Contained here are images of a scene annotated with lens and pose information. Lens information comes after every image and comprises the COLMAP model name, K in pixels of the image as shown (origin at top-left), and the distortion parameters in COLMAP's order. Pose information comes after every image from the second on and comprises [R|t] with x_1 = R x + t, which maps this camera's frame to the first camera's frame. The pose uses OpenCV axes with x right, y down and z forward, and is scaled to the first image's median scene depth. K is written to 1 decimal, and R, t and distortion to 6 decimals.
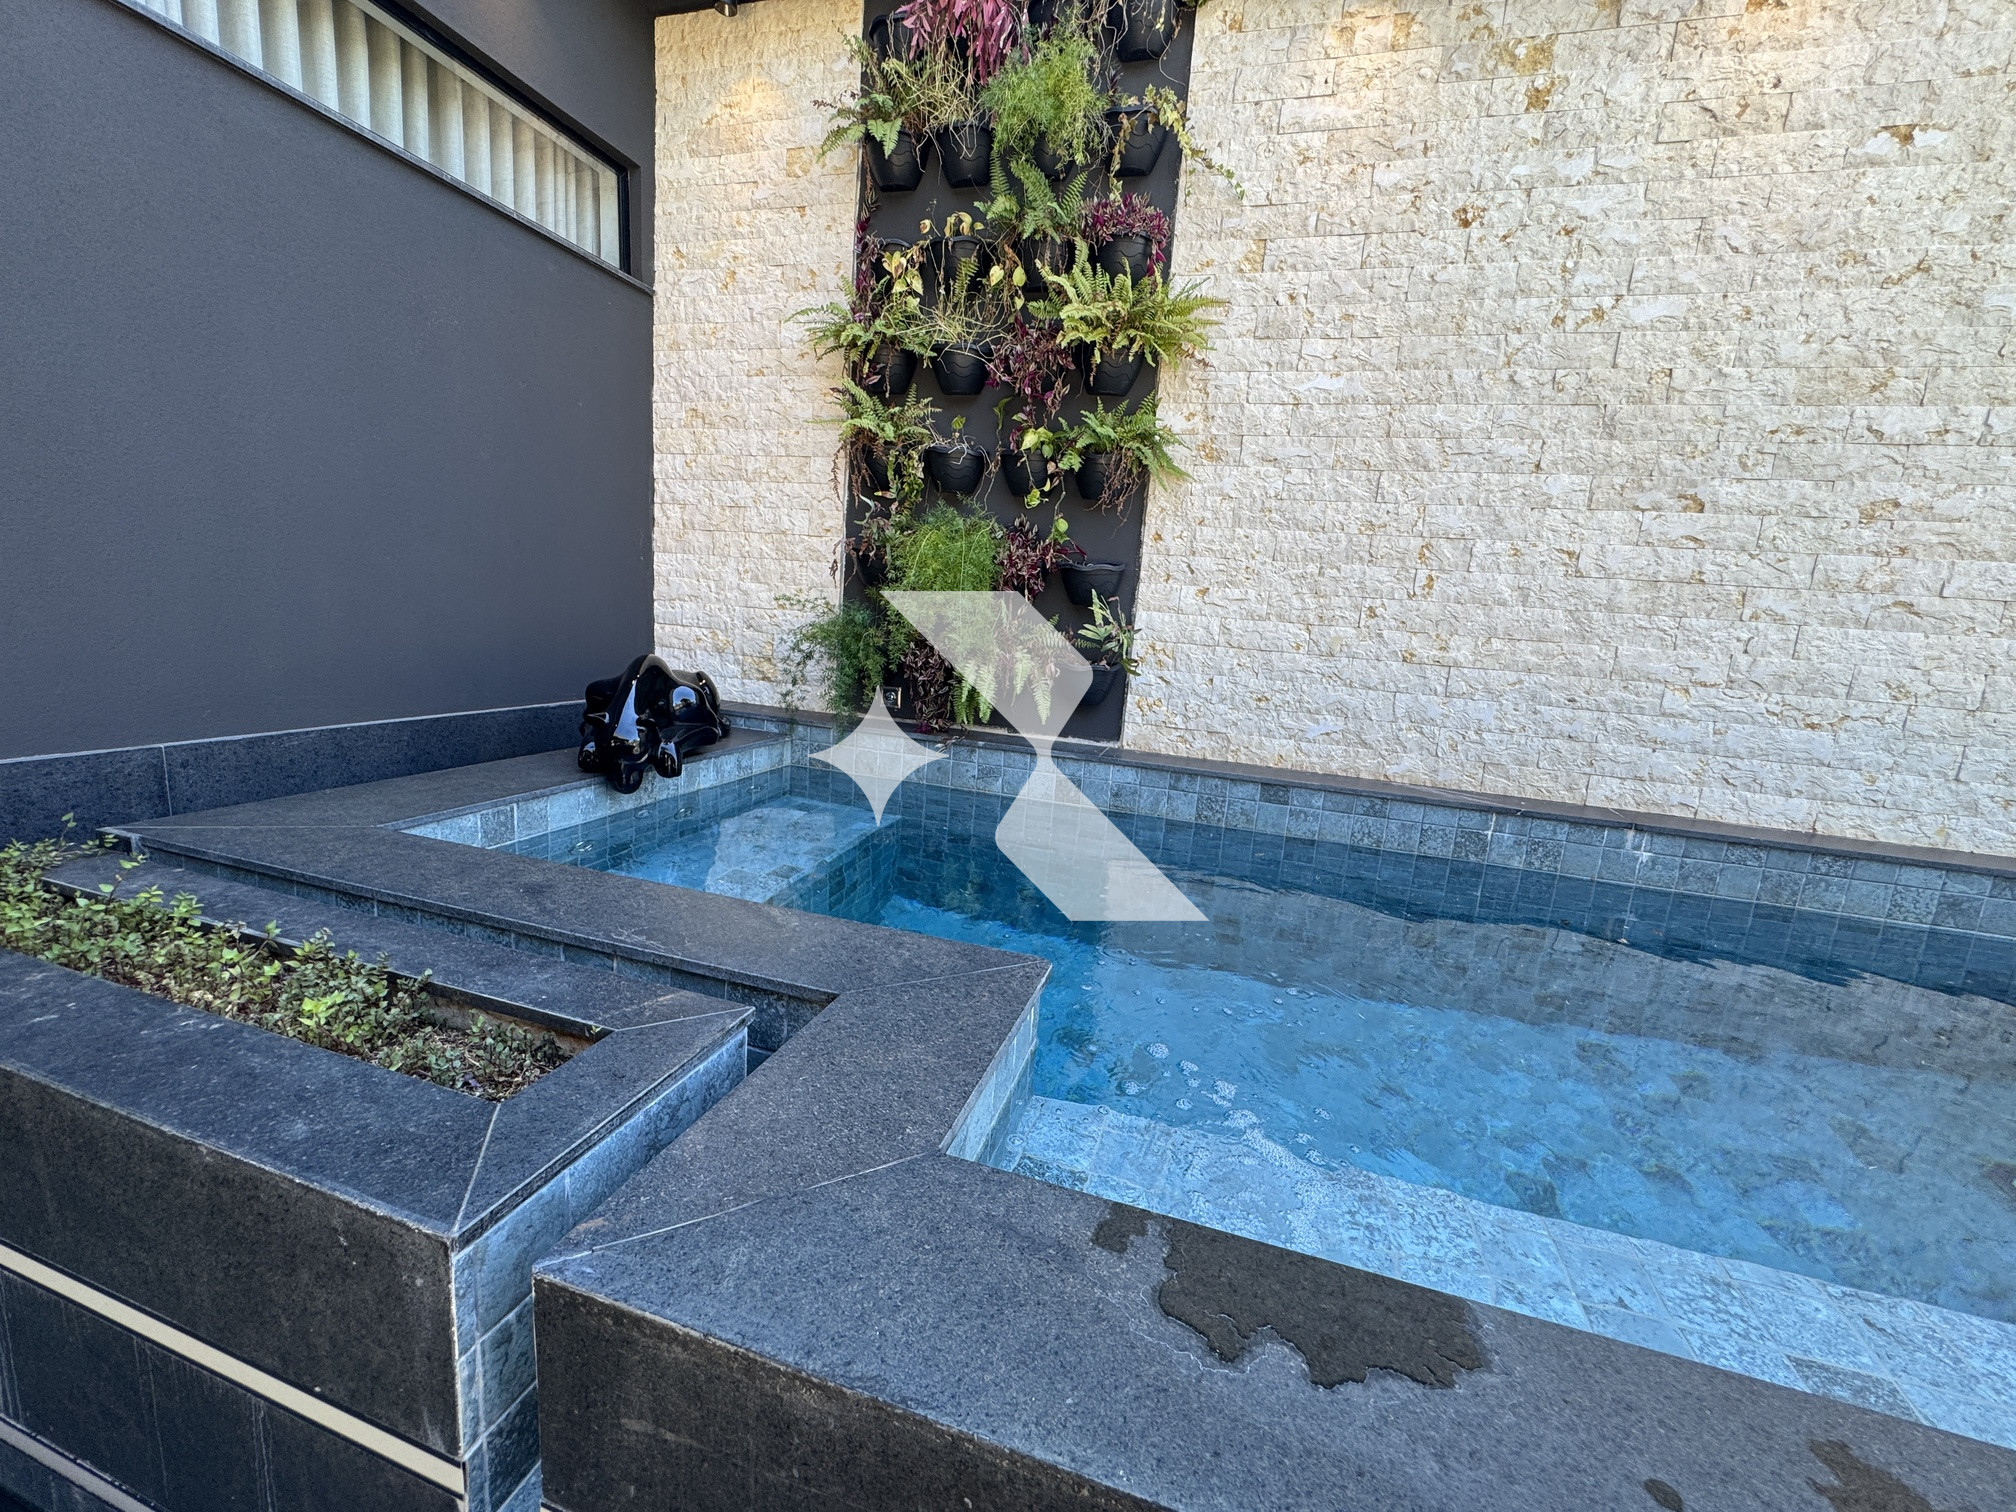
lens RADIAL K [[806.4, 0, 1007.1], [0, 806.4, 756.3], [0, 0, 1]] dist [-0.004296, 0.000174]
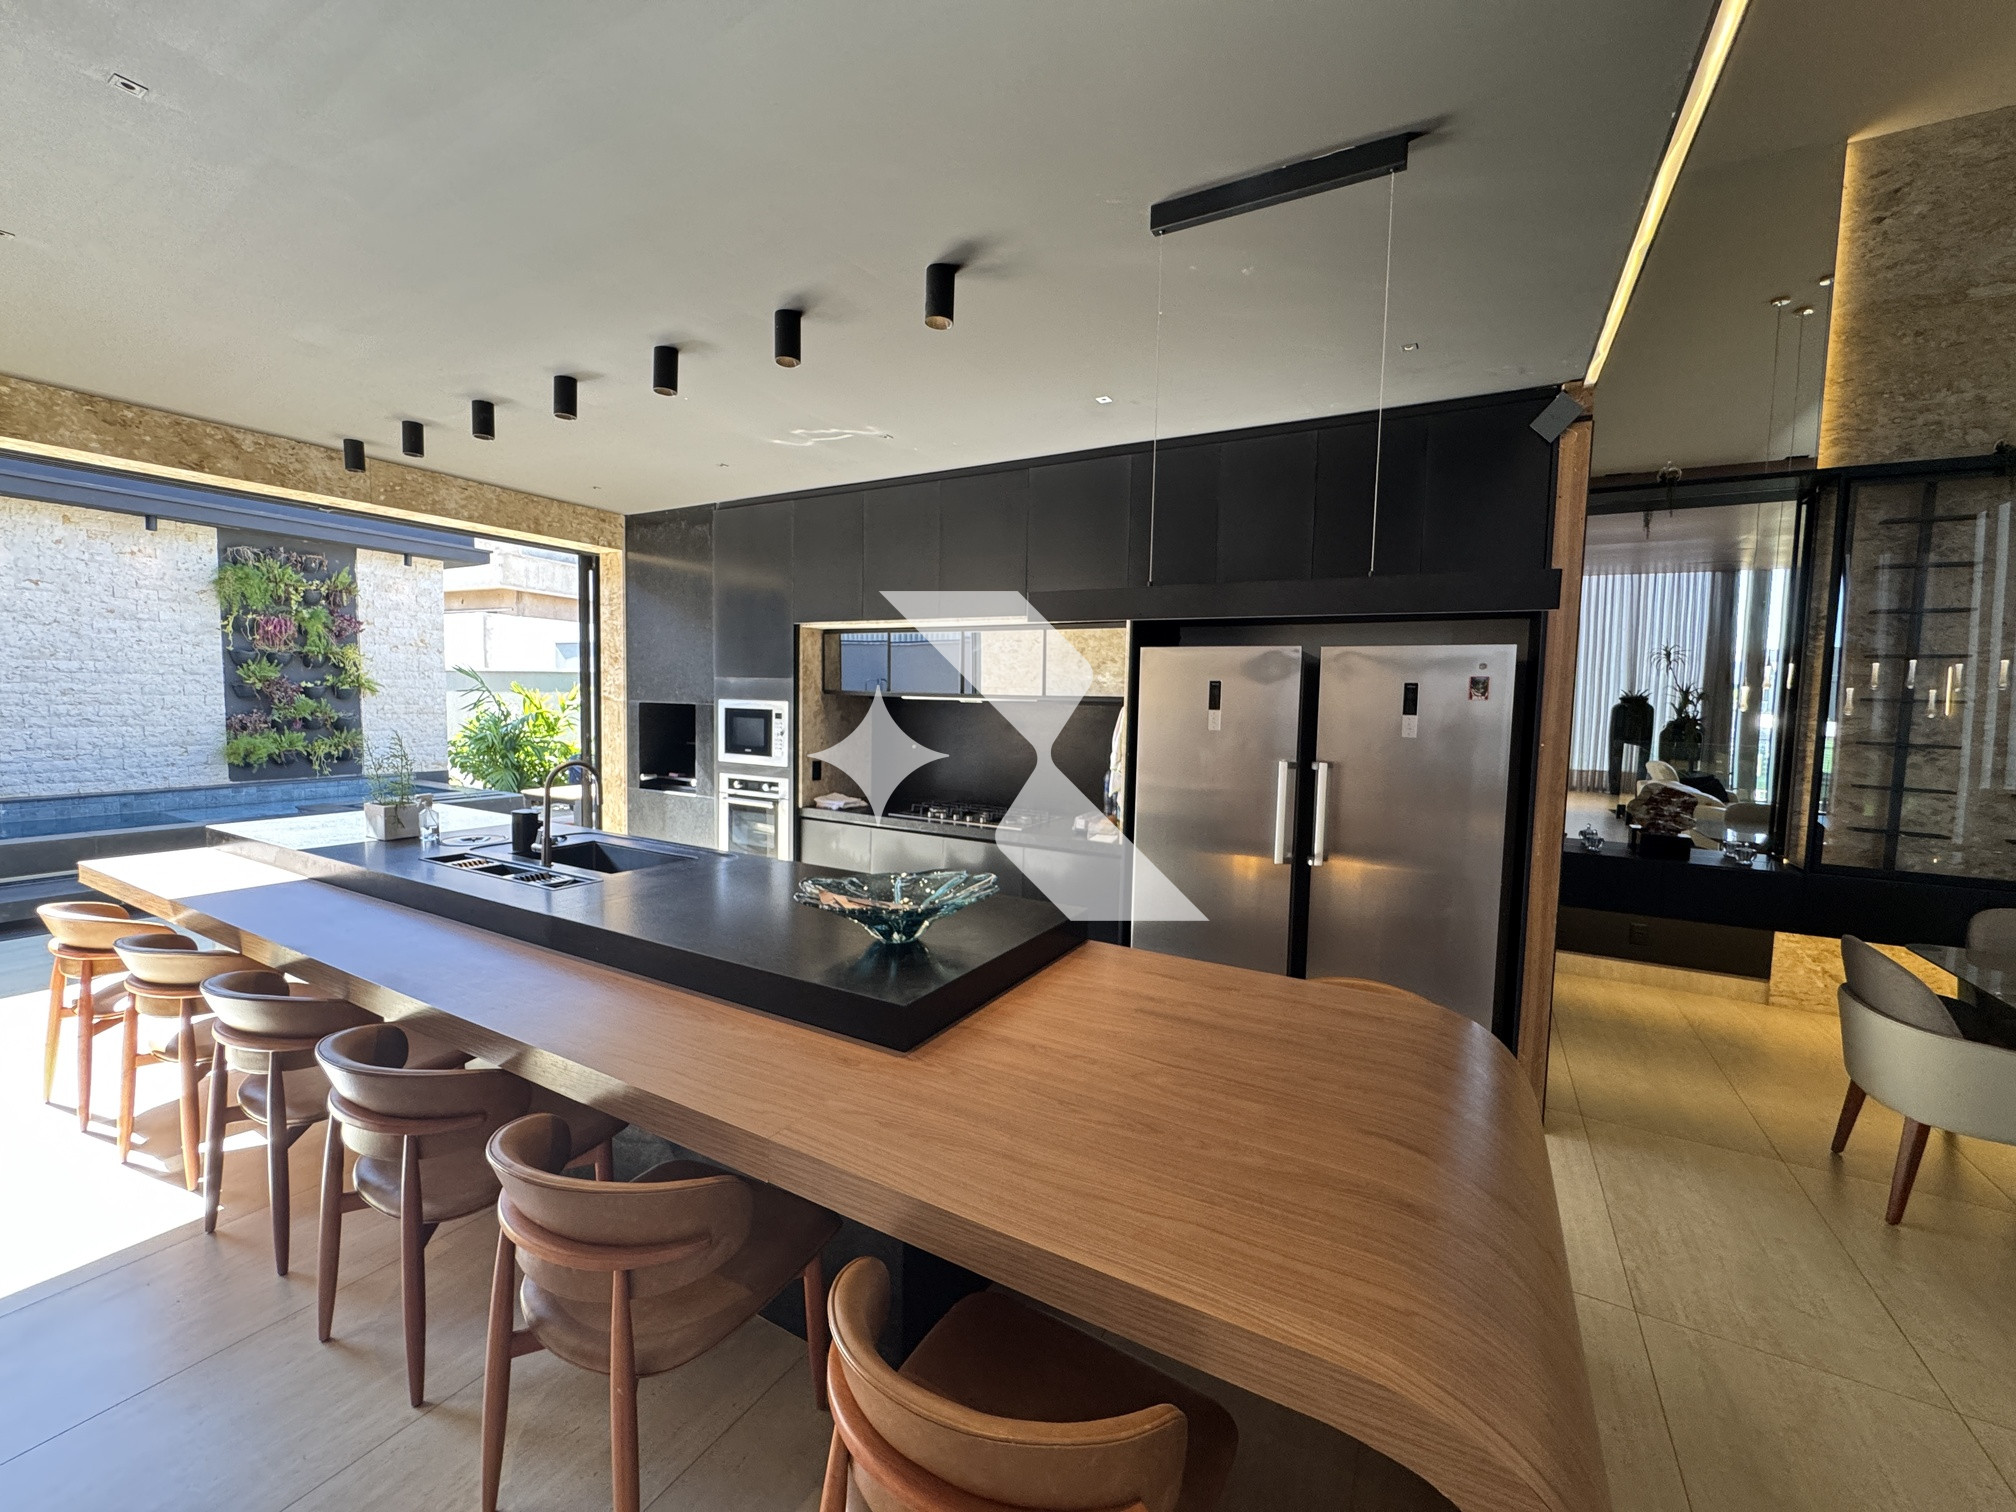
lens RADIAL K [[806.4, 0, 1007.3], [0, 806.4, 752.8], [0, 0, 1]] dist [-0.004296, 0.000174]
pose [[0.211405, -0.138620, 0.967519, -1.063783], [0.168440, 0.980248, 0.103639, 0.200159], [-0.962775, 0.141059, 0.230578, -2.809178]]
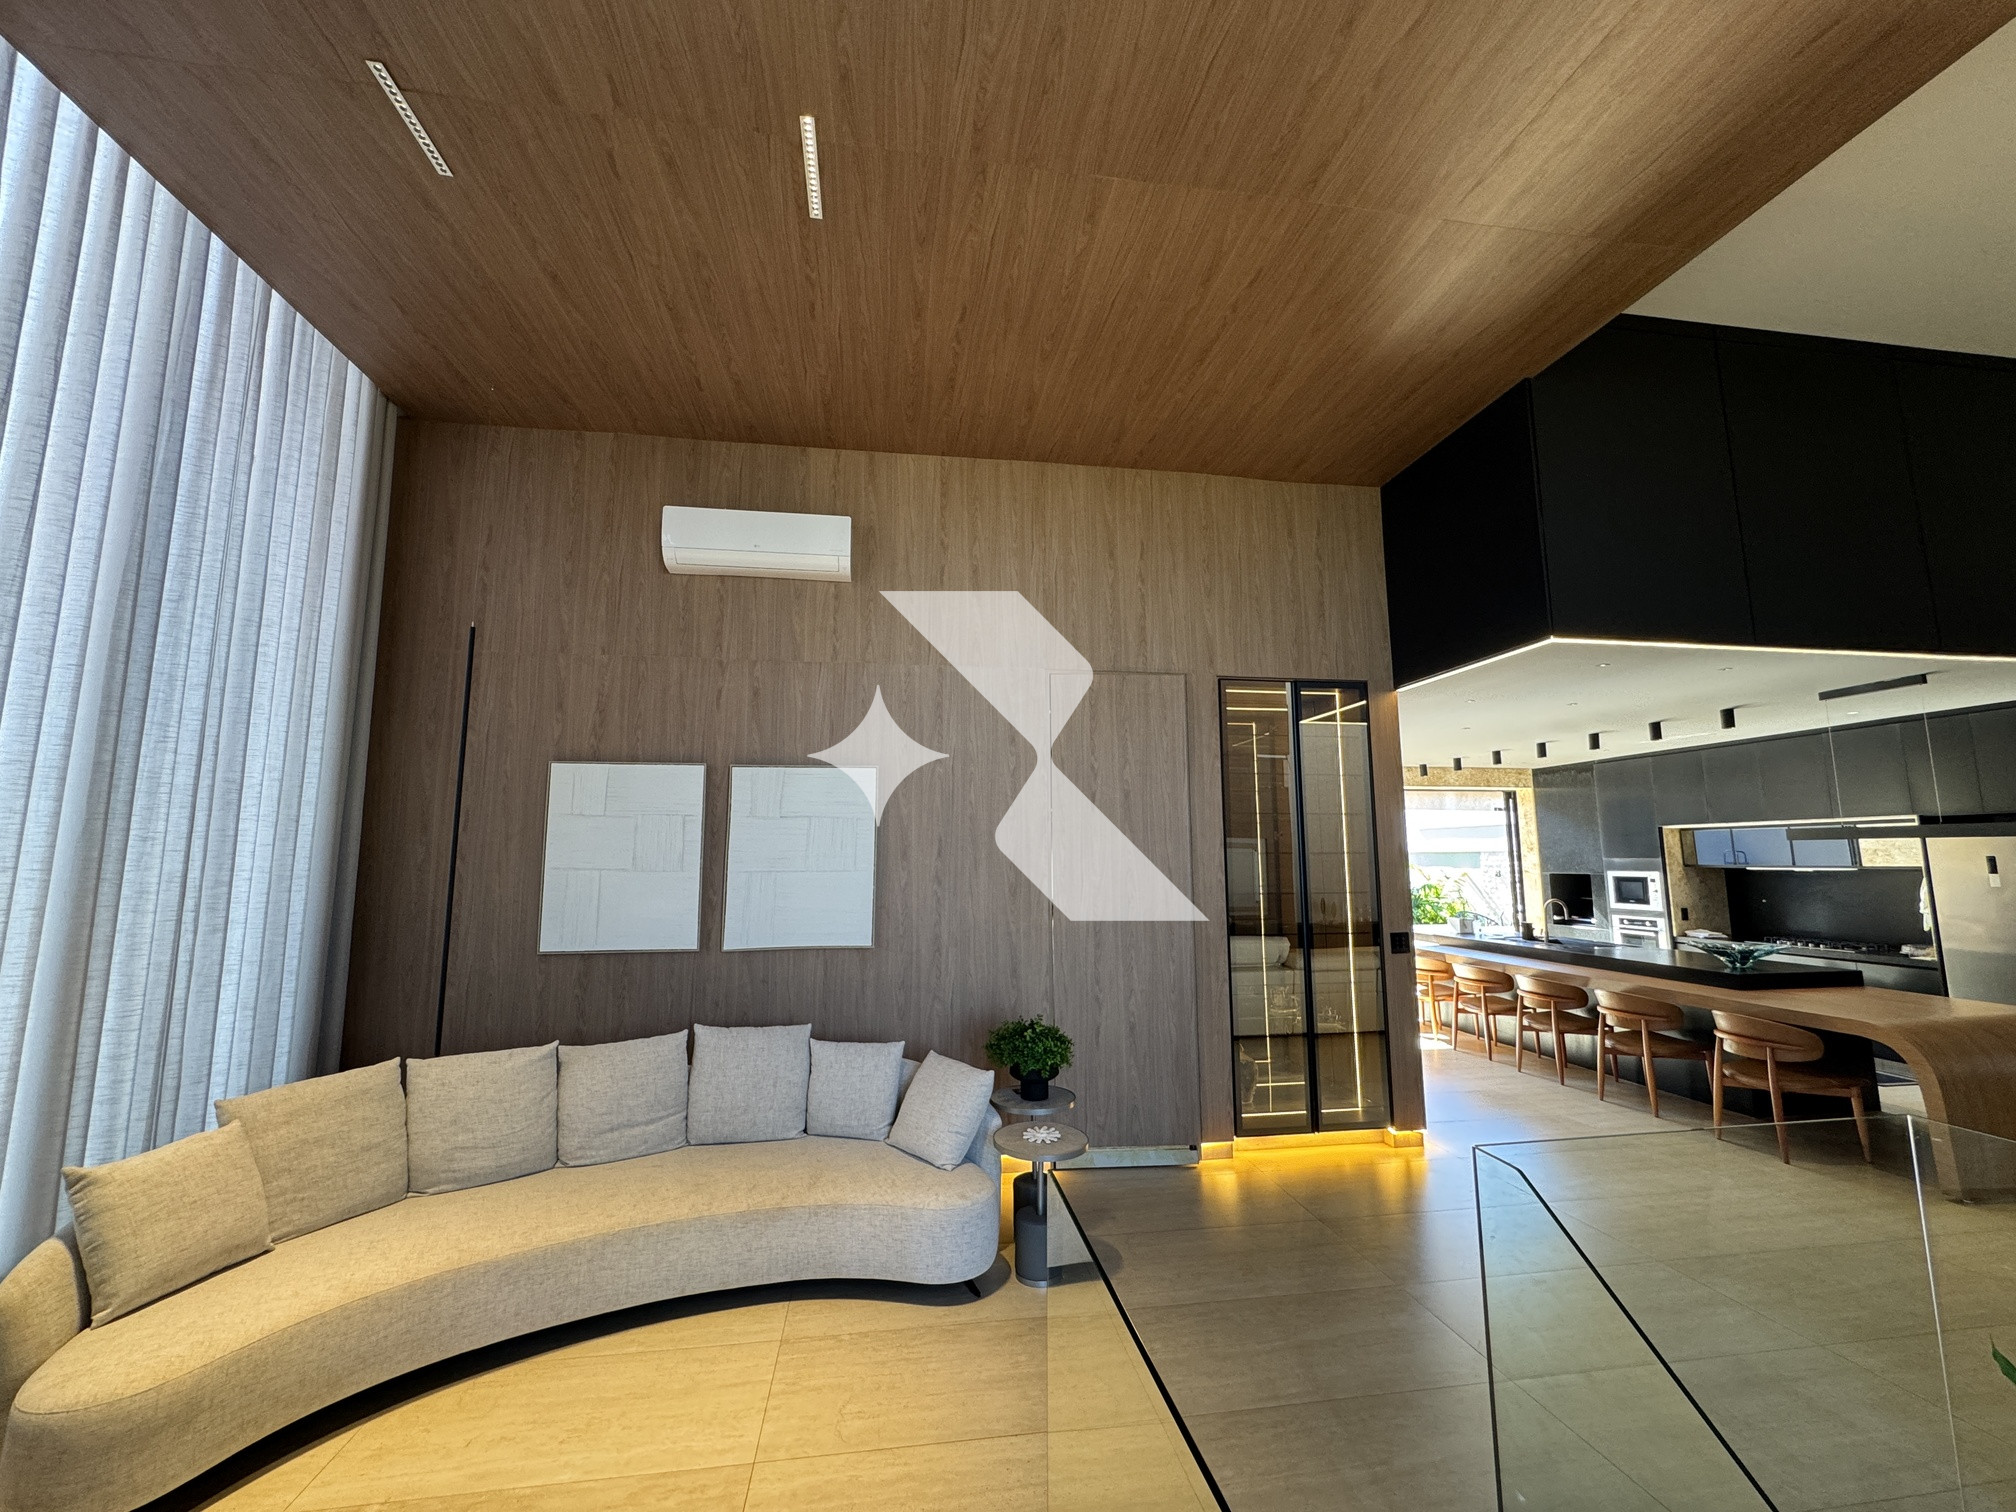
lens RADIAL K [[806.4, 0, 1004.7], [0, 806.4, 756.9], [0, 0, 1]] dist [-0.004296, 0.000174]
pose [[0.897400, -0.021881, 0.440675, -2.964329], [0.147191, 0.956401, -0.252255, 0.178382], [-0.415943, 0.291237, 0.861495, -3.658514]]
